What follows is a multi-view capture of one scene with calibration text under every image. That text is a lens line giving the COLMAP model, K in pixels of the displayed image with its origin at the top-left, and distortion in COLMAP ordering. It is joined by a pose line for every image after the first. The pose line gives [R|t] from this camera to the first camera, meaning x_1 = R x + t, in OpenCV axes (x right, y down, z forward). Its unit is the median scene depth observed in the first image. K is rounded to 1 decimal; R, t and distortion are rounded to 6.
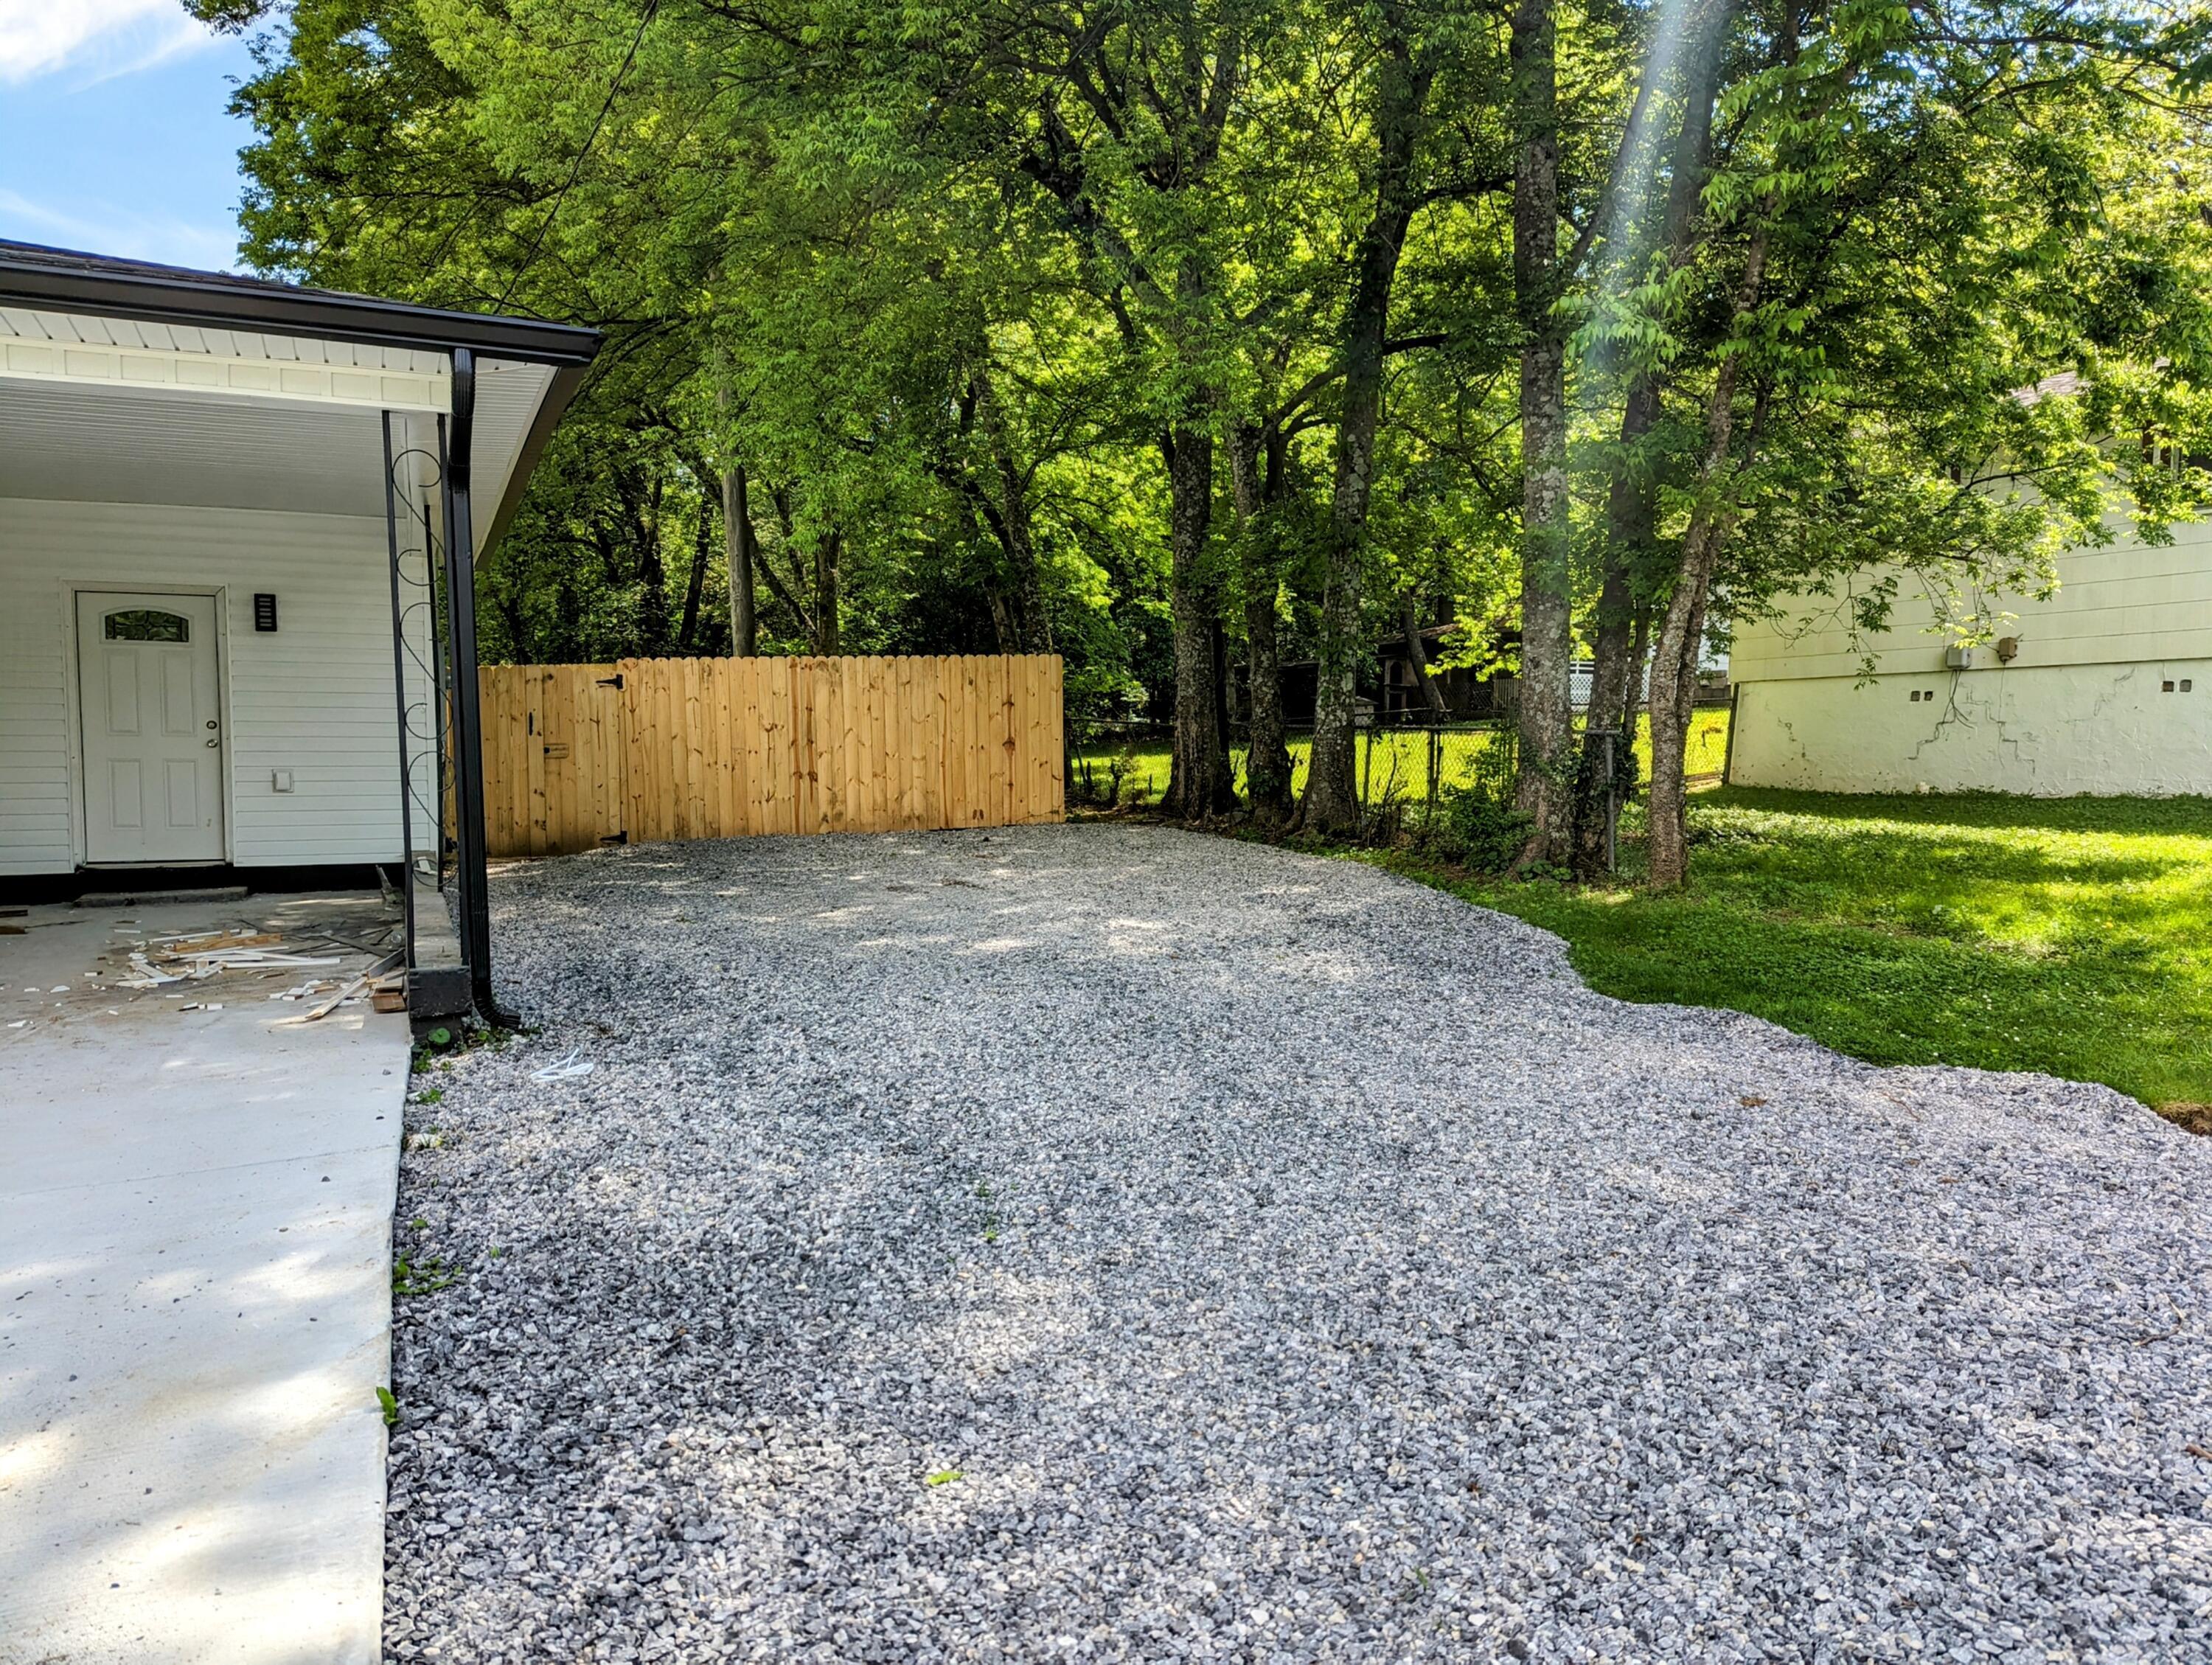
lens RADIAL K [[1566.5, 0, 1115.6], [0, 1566.5, 841.4], [0, 0, 1]] dist [0.043171, -0.021131]
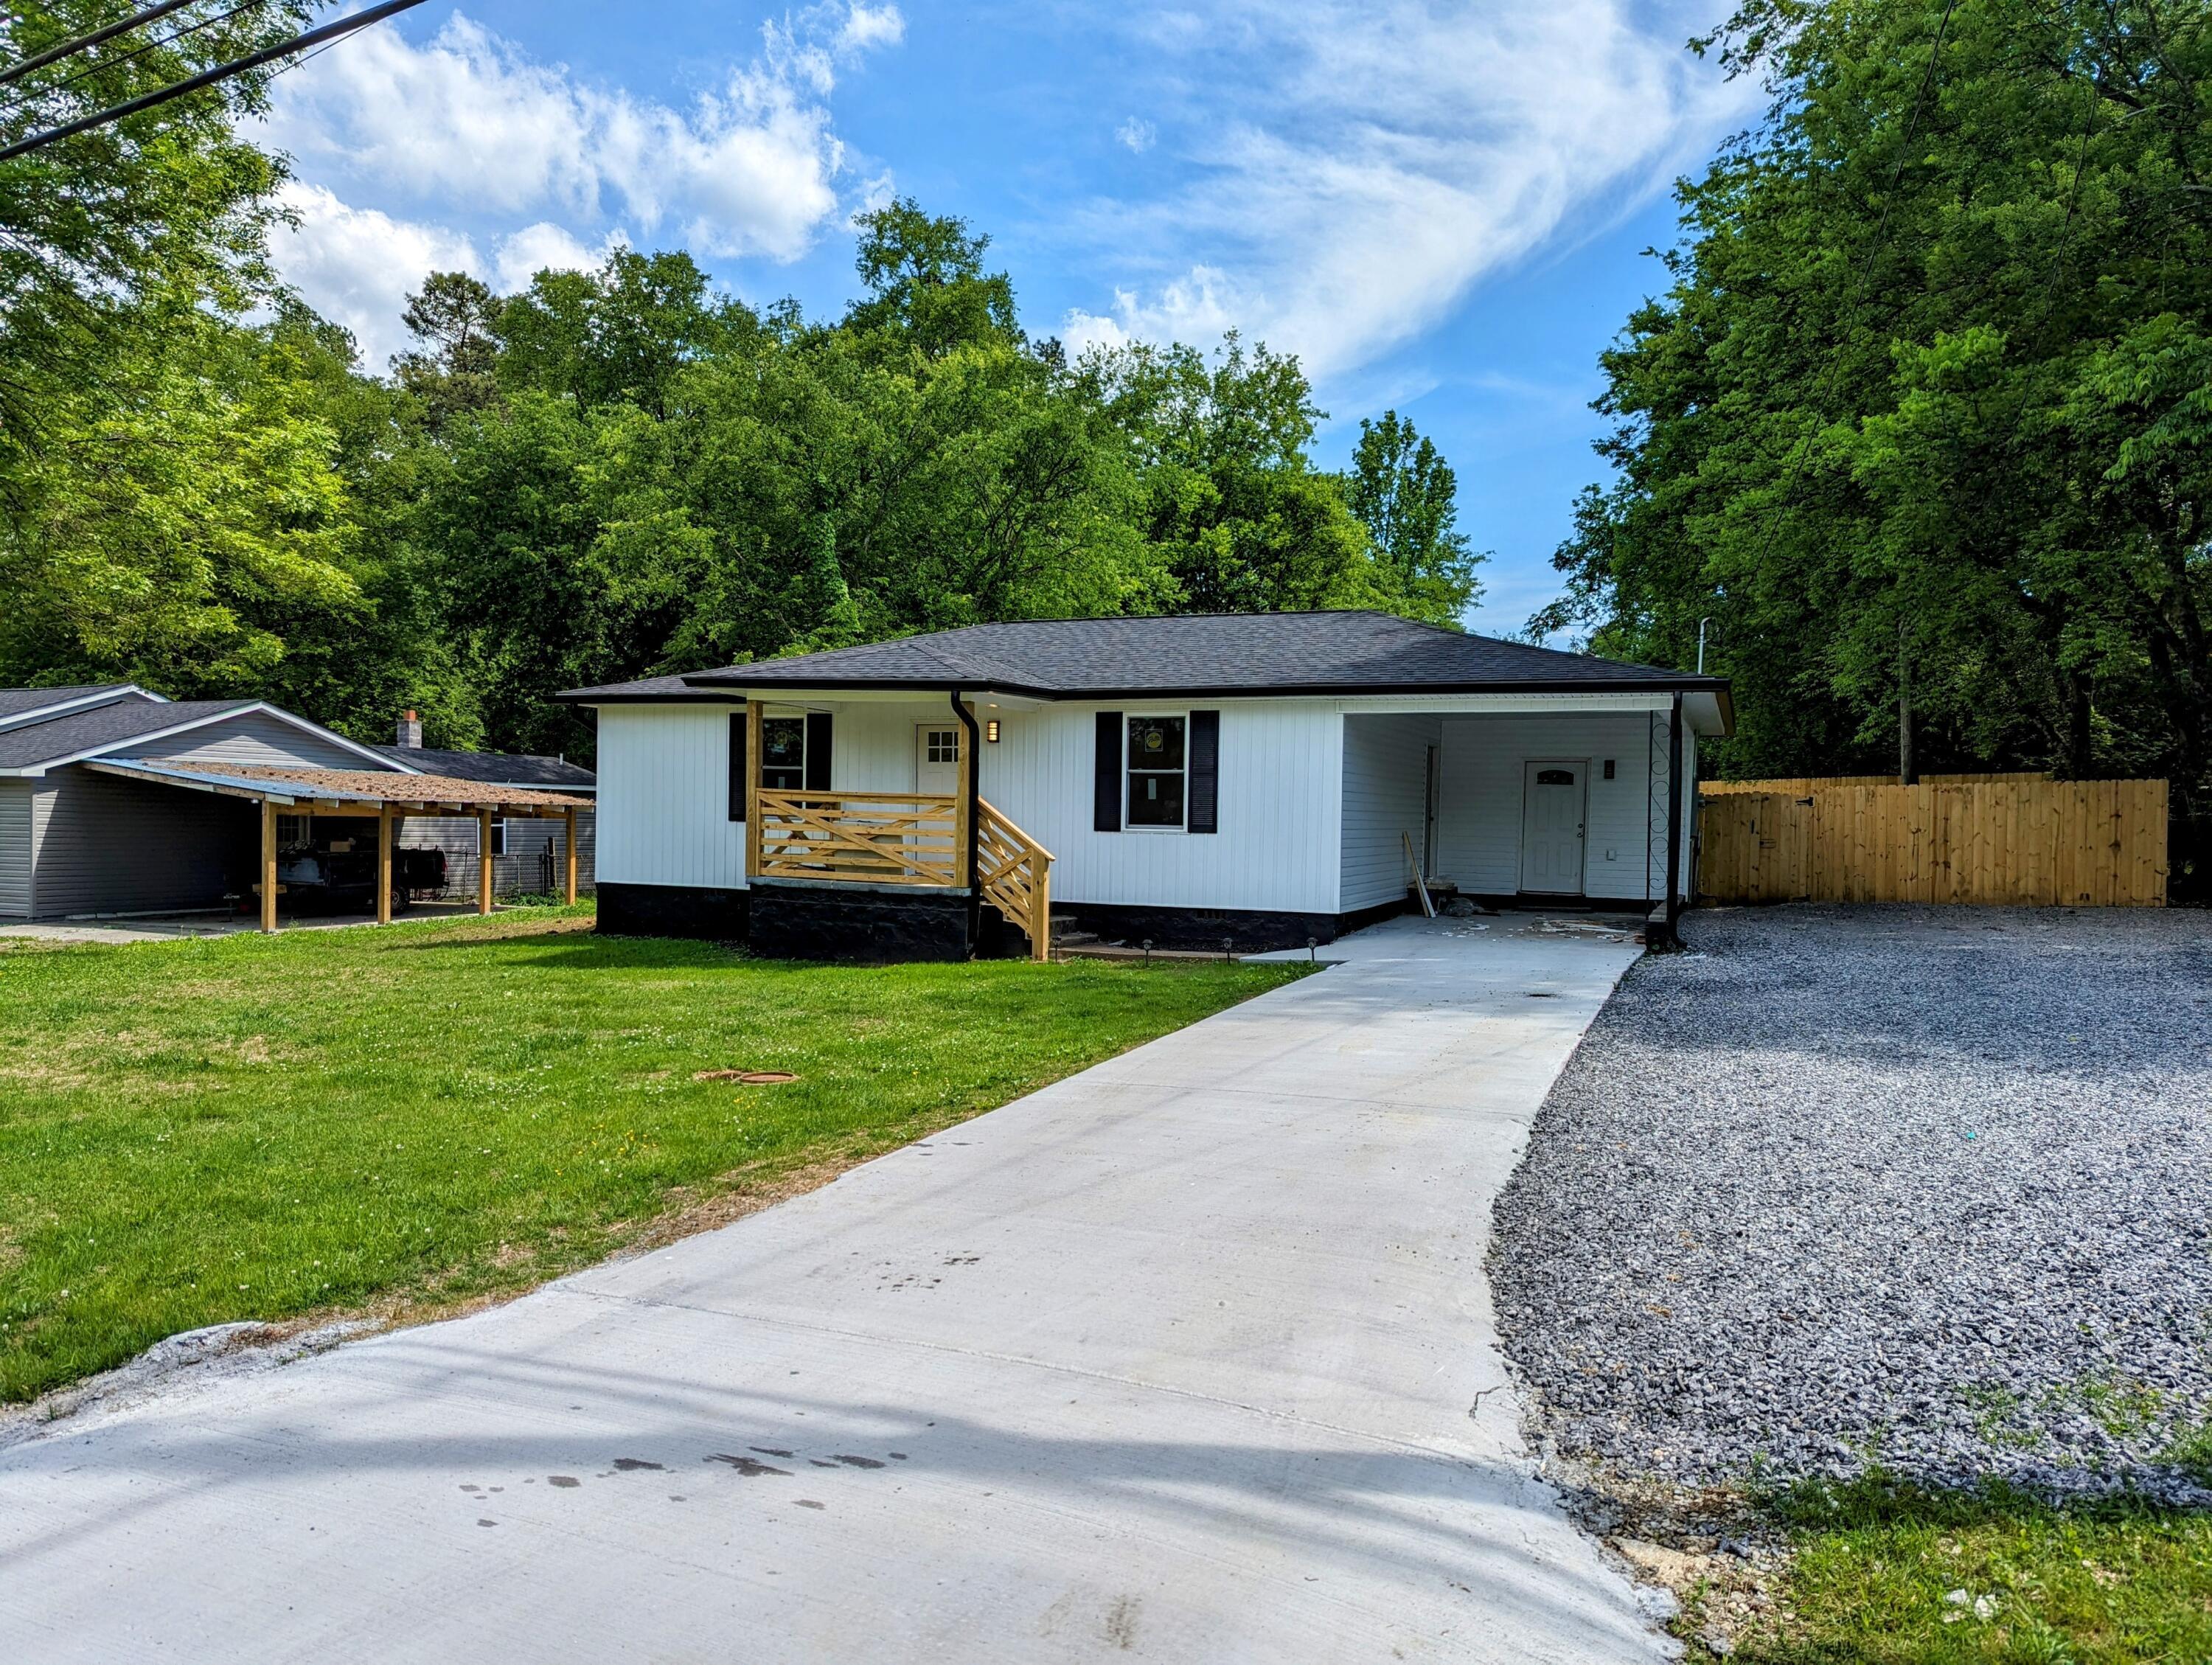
lens RADIAL K [[1566.5, 0, 1074.2], [0, 1566.5, 877.3], [0, 0, 1]] dist [0.043171, -0.021131]
pose [[0.678625, 0.038197, -0.733491, 0.362338], [-0.068131, 0.997615, -0.011083, 0.045487], [0.731318, 0.057495, 0.679609, -0.647985]]
